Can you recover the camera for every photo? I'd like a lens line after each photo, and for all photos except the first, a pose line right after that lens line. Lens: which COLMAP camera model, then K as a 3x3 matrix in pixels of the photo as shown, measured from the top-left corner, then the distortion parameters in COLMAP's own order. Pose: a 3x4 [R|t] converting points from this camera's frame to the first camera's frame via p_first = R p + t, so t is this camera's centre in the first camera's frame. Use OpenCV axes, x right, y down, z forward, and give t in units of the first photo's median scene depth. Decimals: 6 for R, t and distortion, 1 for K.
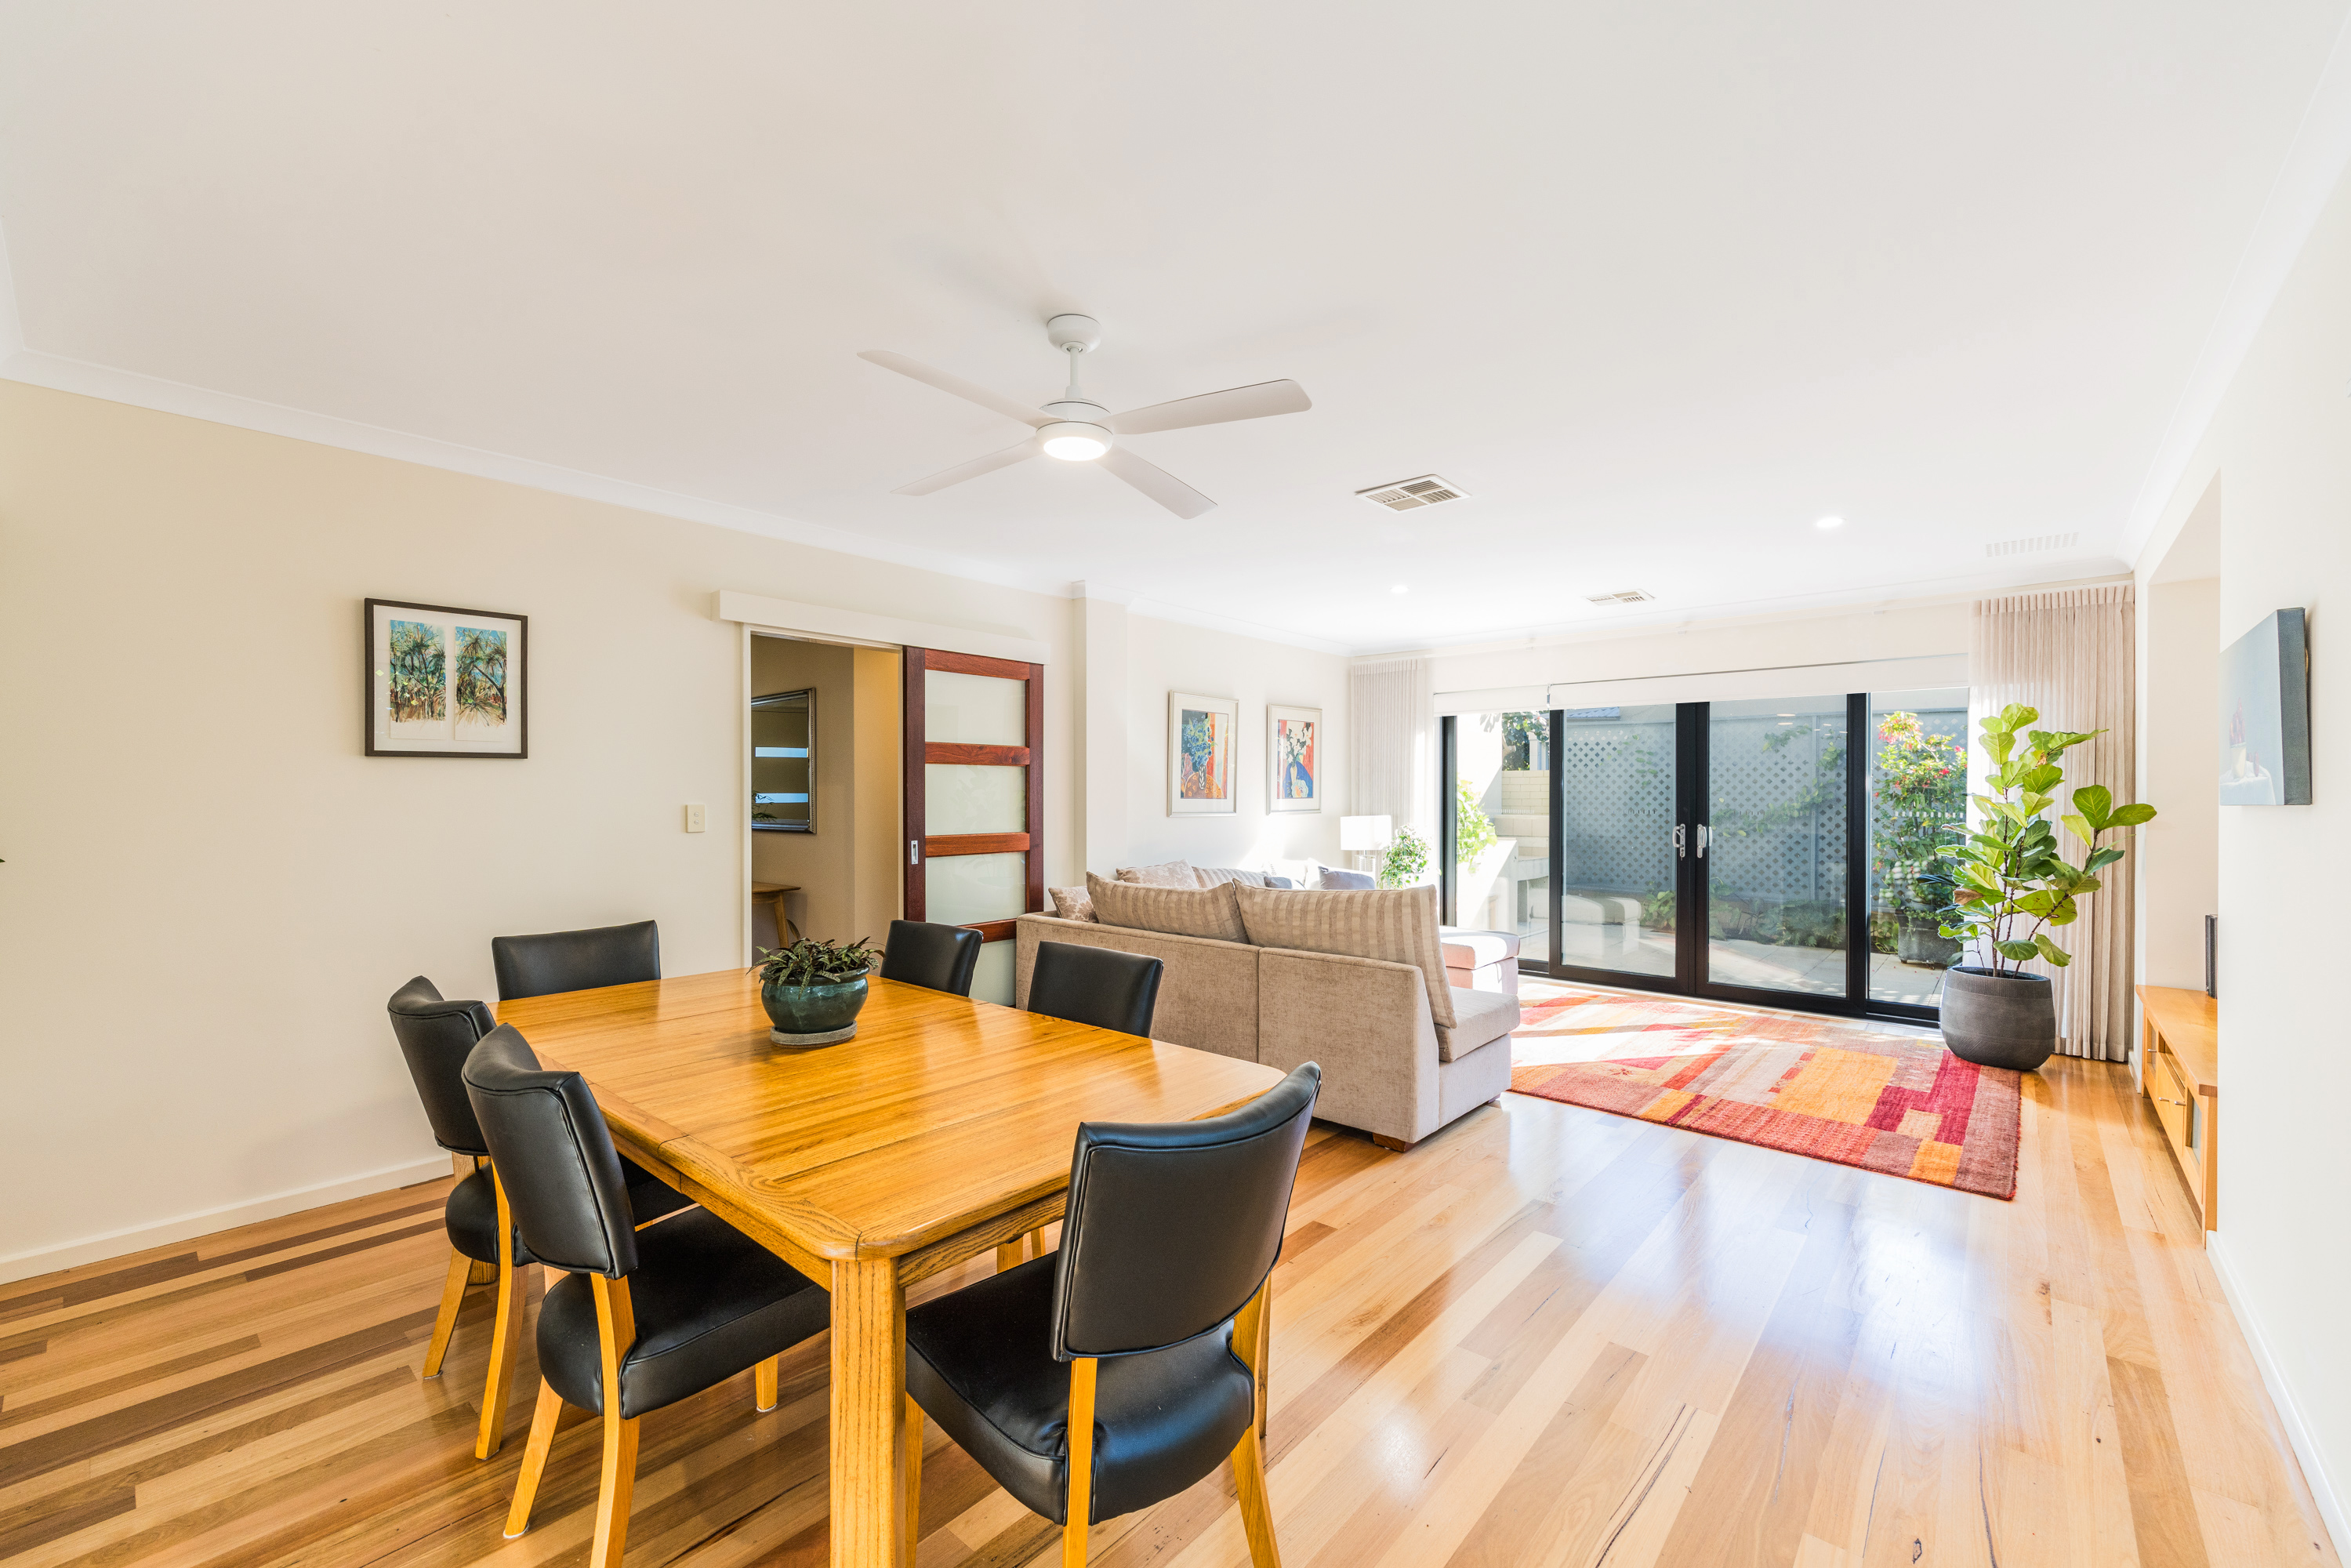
lens RADIAL K [[971.0, 0, 1175.5], [0, 971.0, 784.0], [0, 0, 1]] dist [0.000456, 0.011992]
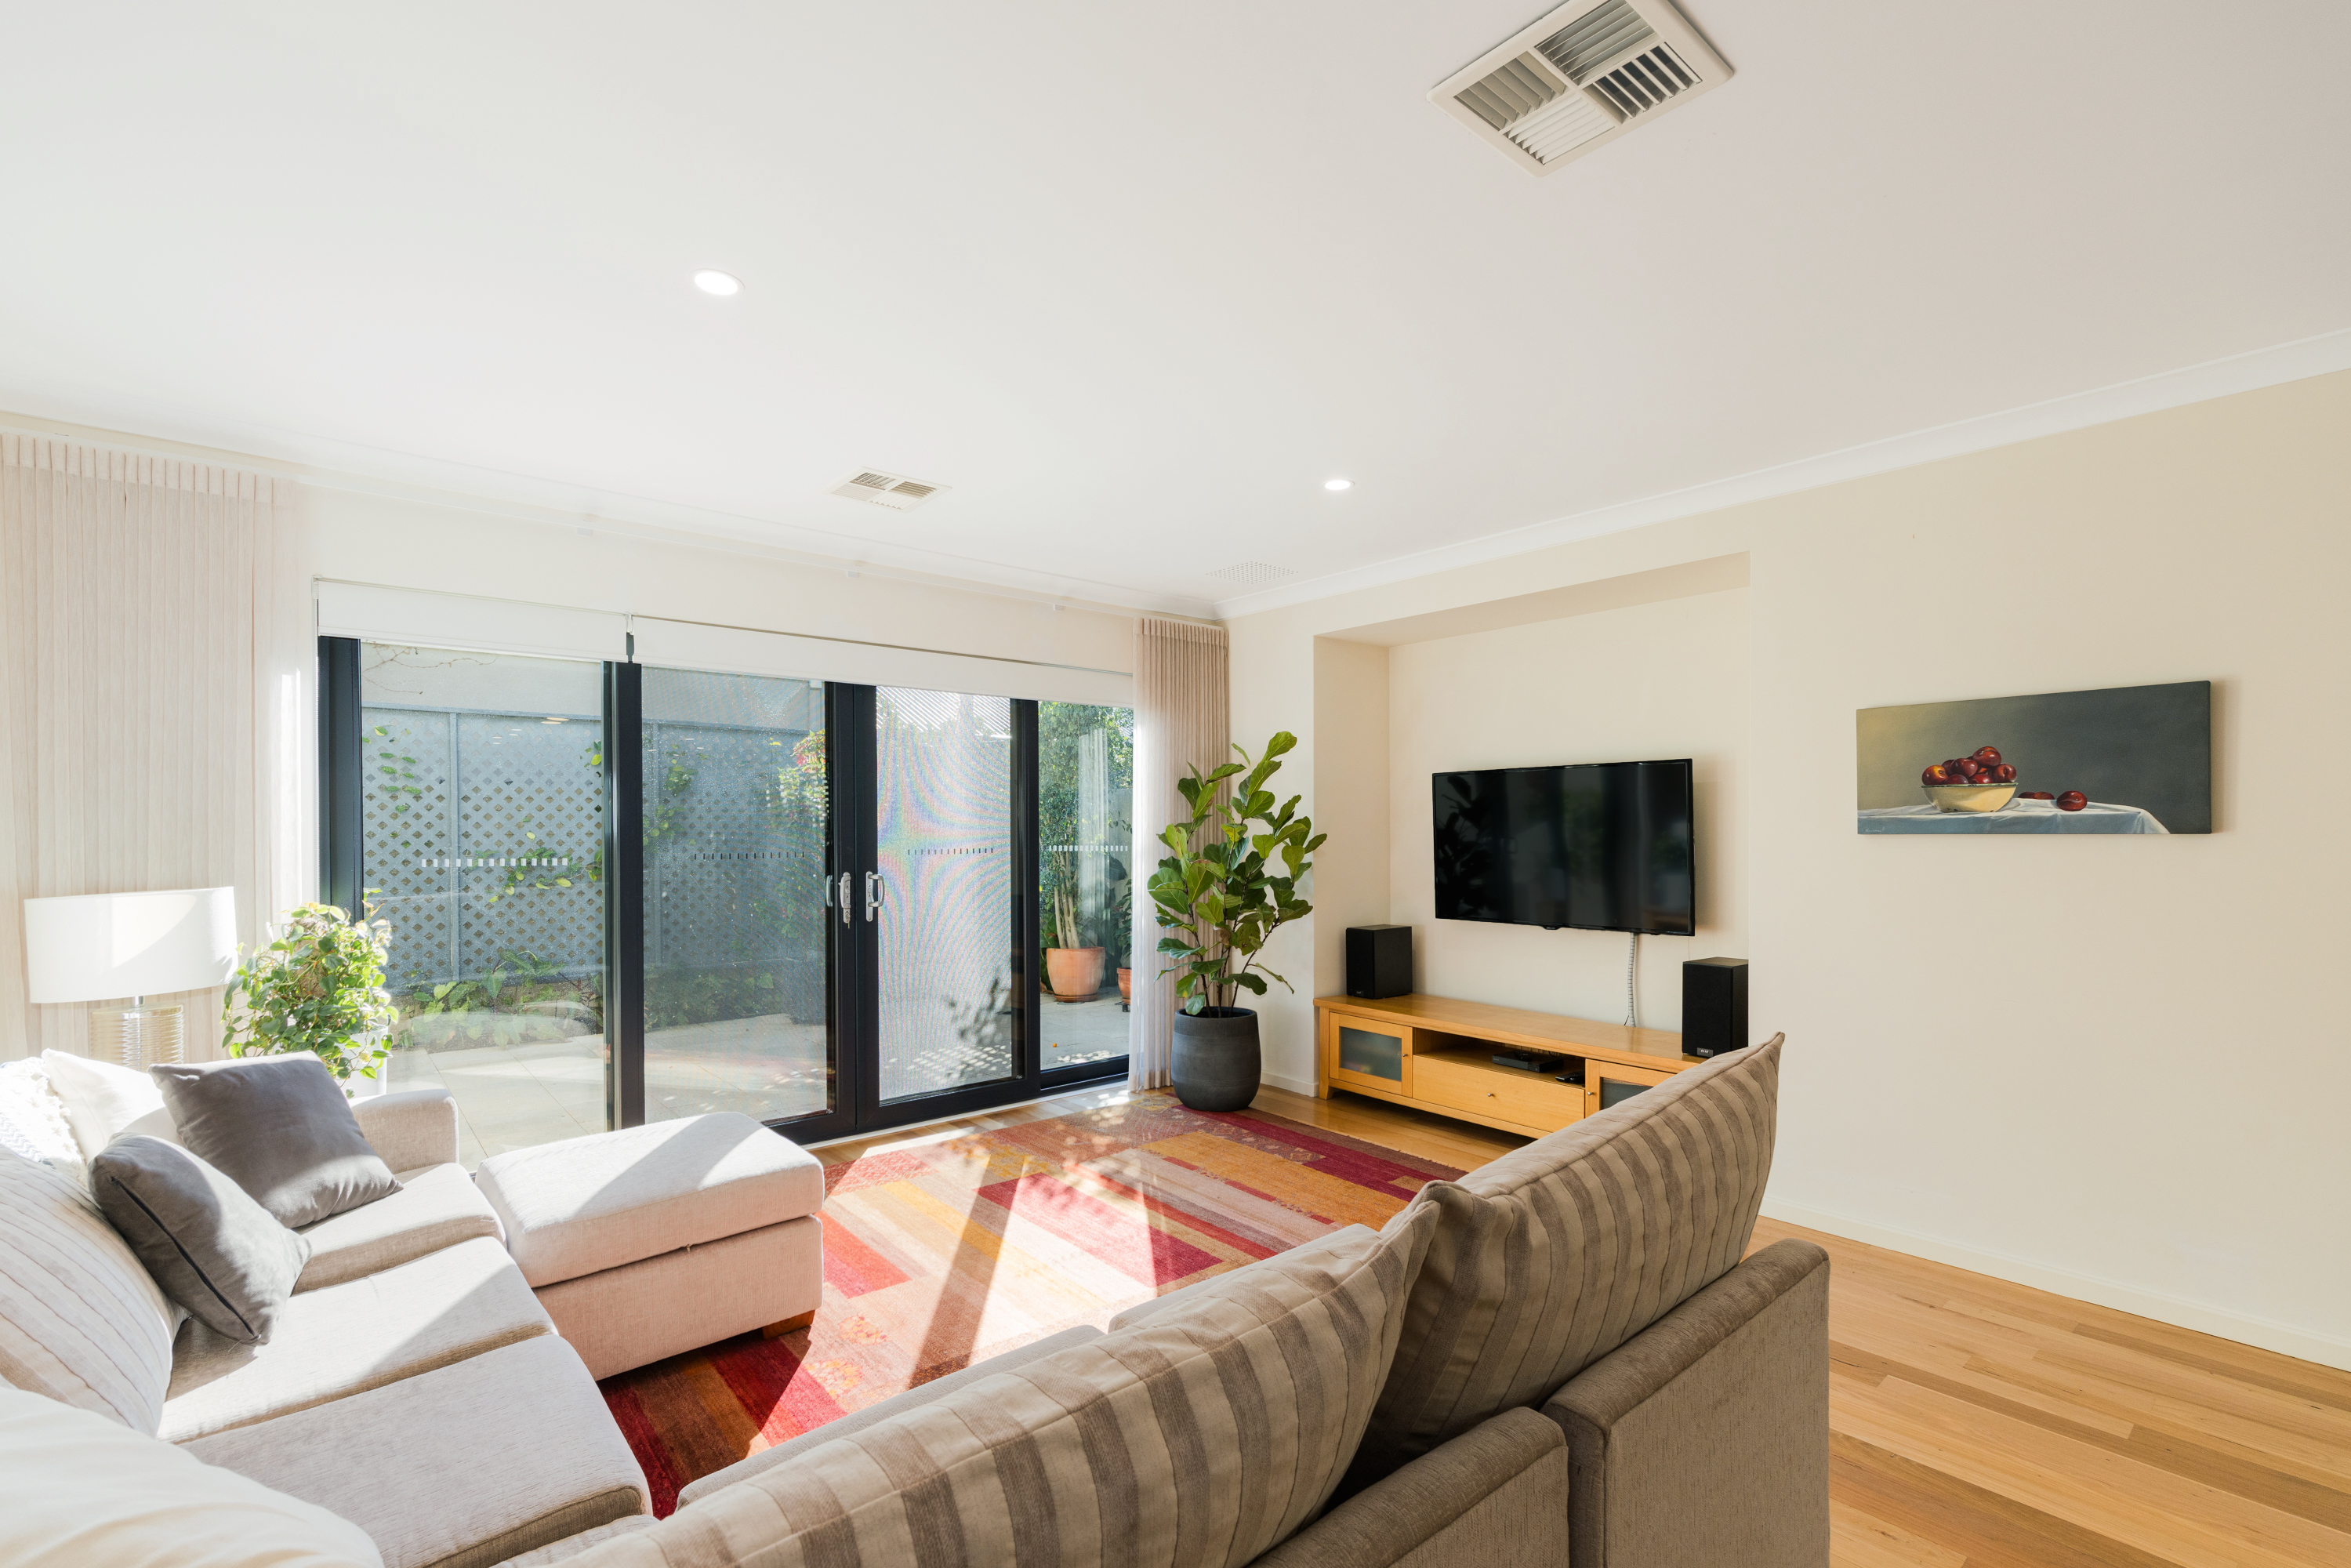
lens RADIAL K [[979.5, 0, 1162.5], [0, 979.5, 842.3], [0, 0, 1]] dist [-0.000178, -0.000104]
pose [[0.142977, -0.018181, 0.989559, -0.097661], [-0.005926, 0.999798, 0.019226, 0.008708], [-0.989708, -0.008613, 0.142841, 0.711451]]
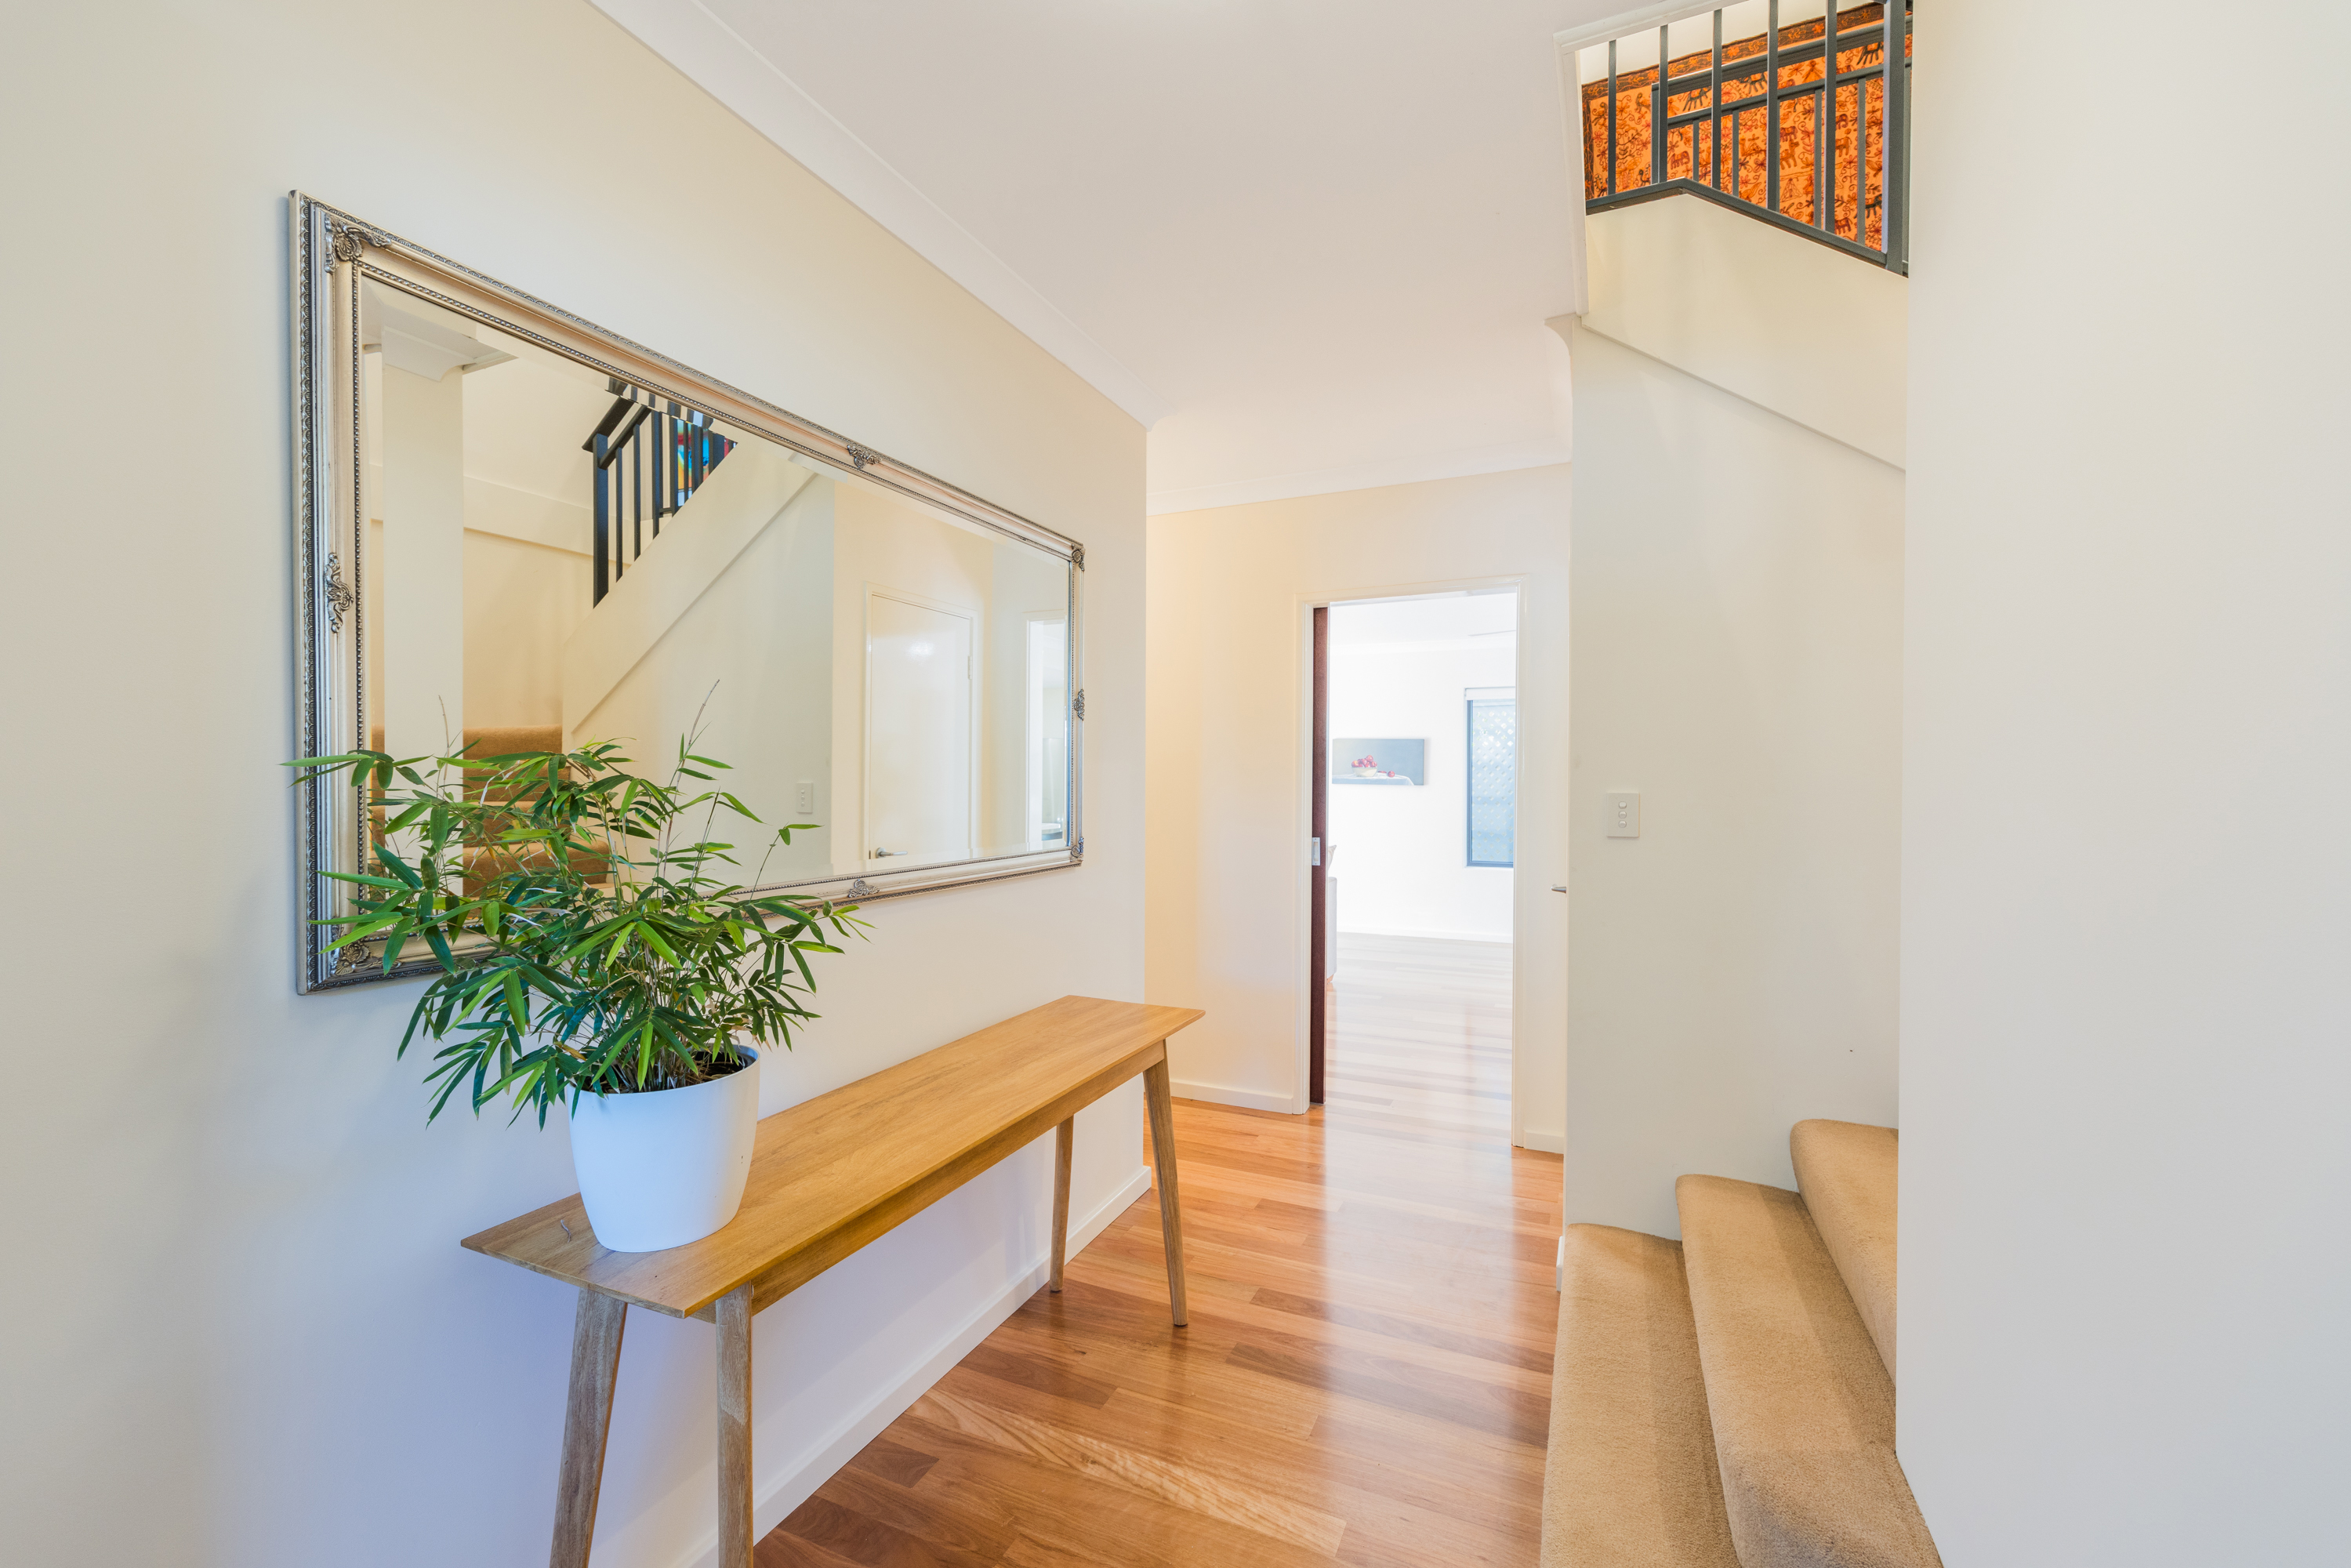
lens RADIAL K [[971.0, 0, 1175.5], [0, 971.0, 784.0], [0, 0, 1]] dist [0.000456, 0.011992]
pose [[-0.299959, -0.019367, 0.953755, -0.780682], [-0.016152, 0.999754, 0.015221, -0.005997], [-0.953815, -0.010840, -0.300198, 1.048804]]
